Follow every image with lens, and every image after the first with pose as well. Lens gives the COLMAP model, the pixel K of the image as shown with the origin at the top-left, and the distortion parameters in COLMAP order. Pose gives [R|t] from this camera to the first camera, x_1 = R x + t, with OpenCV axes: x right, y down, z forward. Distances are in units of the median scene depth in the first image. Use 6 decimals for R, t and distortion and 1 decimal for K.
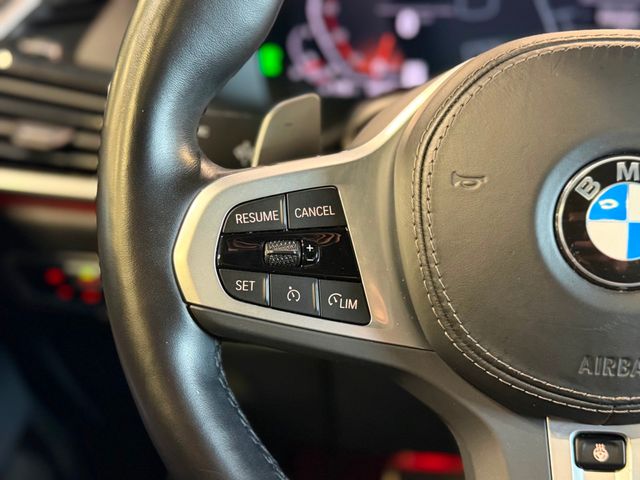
lens RADIAL K [[779.7, 0, 320.0], [0, 779.7, 240.0], [0, 0, 1]] dist [0.090552, -0.049371]
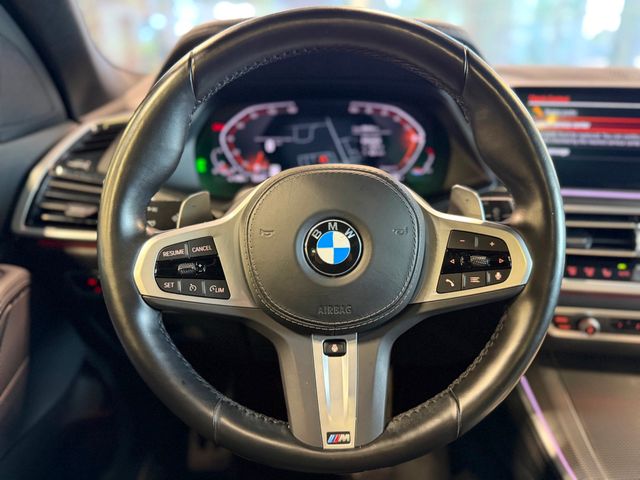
lens RADIAL K [[445.2, 0, 320.0], [0, 445.2, 240.0], [0, 0, 1]] dist [0.001577, -0.004250]
pose [[0.990284, -0.048685, 0.130261, 0.161074], [0.051137, 0.998571, -0.015544, -0.024924], [-0.129319, 0.022054, 0.991358, -0.278625]]
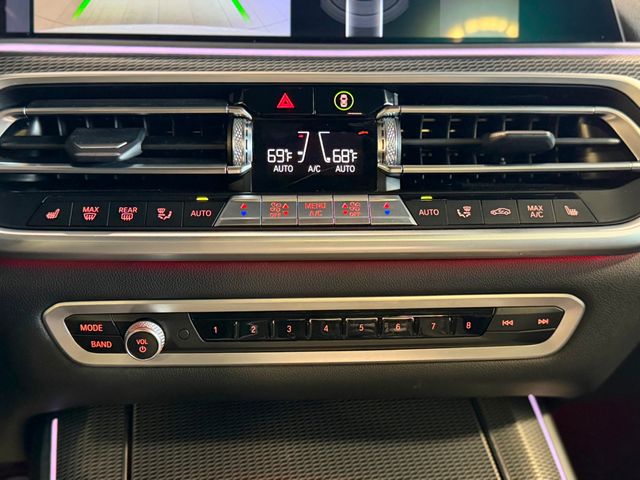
lens RADIAL K [[779.7, 0, 320.0], [0, 779.7, 240.0], [0, 0, 1]] dist [0.090552, -0.049371]
pose [[0.957331, -0.094375, 0.273151, 1.404636], [0.110388, 0.992922, -0.043822, 0.276374], [-0.267082, 0.072105, 0.960972, -0.075735]]
